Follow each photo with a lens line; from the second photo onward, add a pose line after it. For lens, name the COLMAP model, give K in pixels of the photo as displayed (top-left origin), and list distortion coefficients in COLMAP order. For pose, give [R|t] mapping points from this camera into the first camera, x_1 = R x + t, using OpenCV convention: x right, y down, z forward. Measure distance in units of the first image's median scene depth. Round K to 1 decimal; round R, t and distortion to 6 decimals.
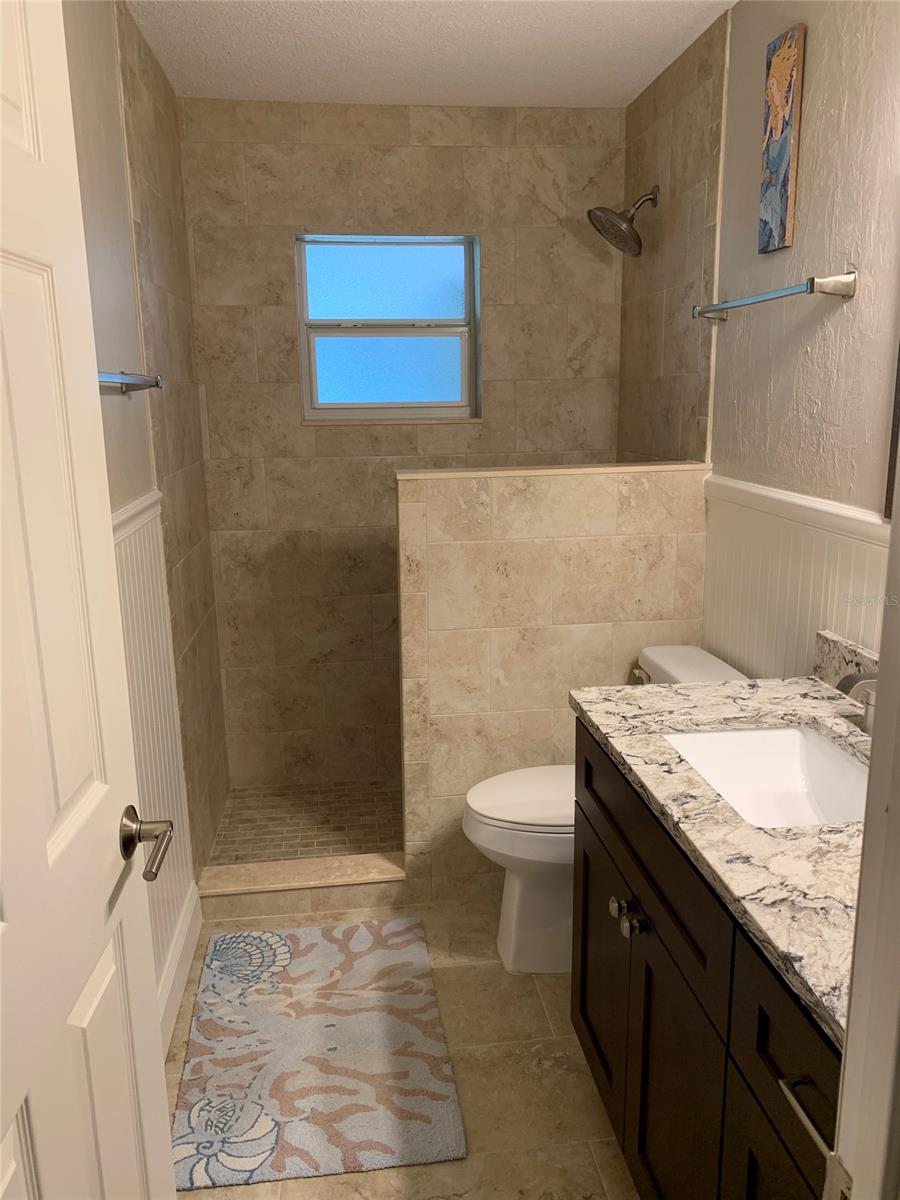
lens RADIAL K [[915.5, 0, 450.5], [0, 915.5, 598.4], [0, 0, 1]] dist [0.028451, -0.028093]
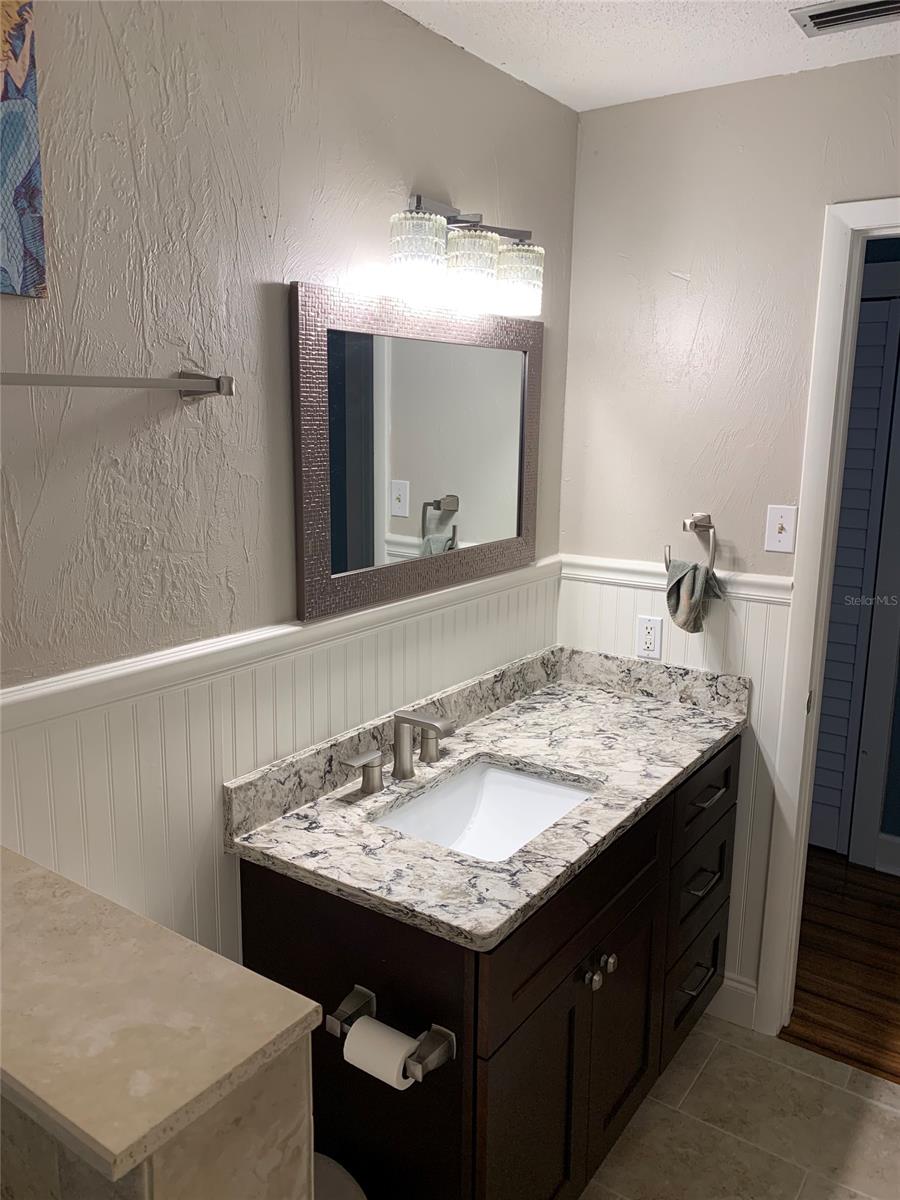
lens RADIAL K [[915.5, 0, 448.9], [0, 915.5, 597.0], [0, 0, 1]] dist [0.028451, -0.028093]
pose [[-0.735268, -0.126244, 0.665915, -0.233266], [0.157033, 0.924036, 0.348565, -0.317707], [-0.659334, 0.360859, -0.659590, 1.116609]]
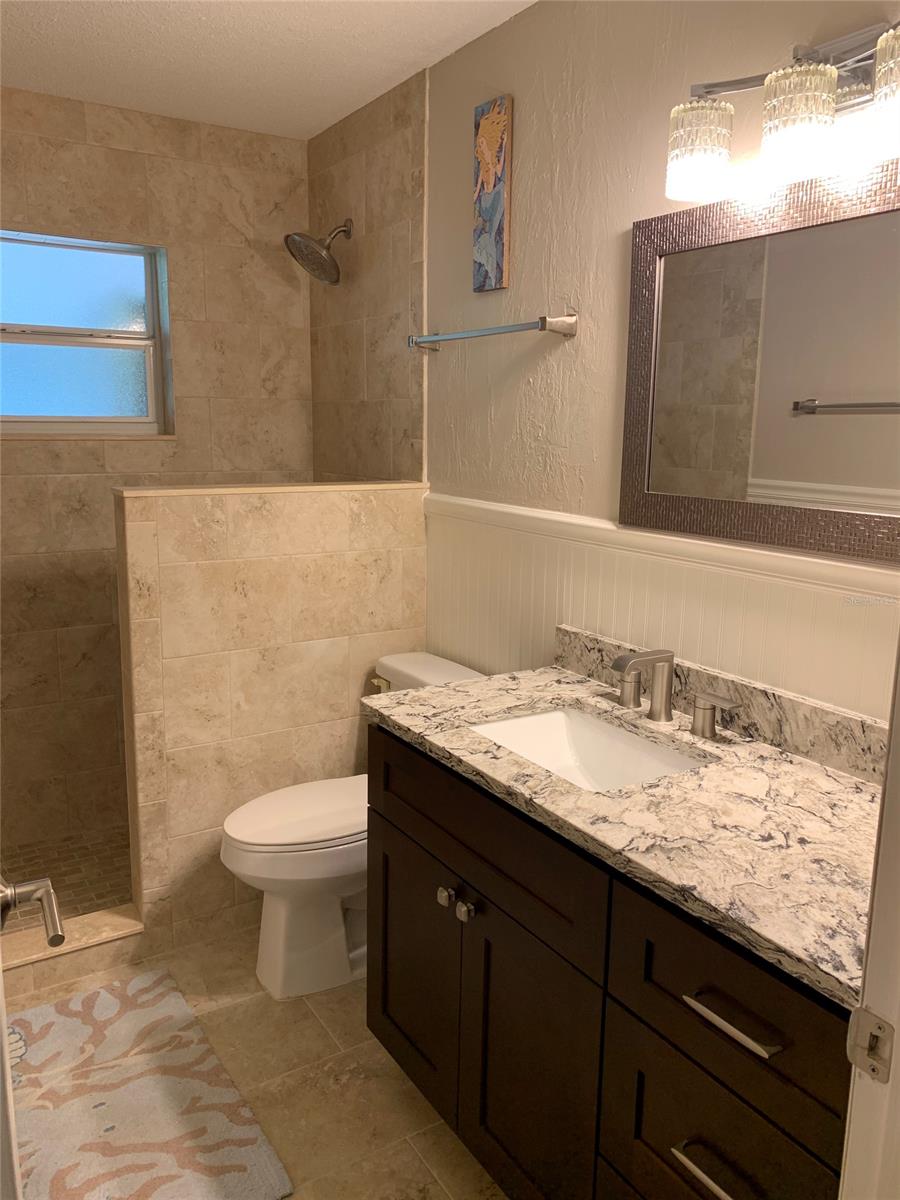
lens RADIAL K [[915.5, 0, 451.6], [0, 915.5, 596.8], [0, 0, 1]] dist [0.028451, -0.028093]
pose [[0.905008, -0.052730, 0.422114, -0.160589], [0.066125, 0.997664, -0.017144, 0.008787], [-0.420224, 0.043428, 0.906381, 0.020668]]
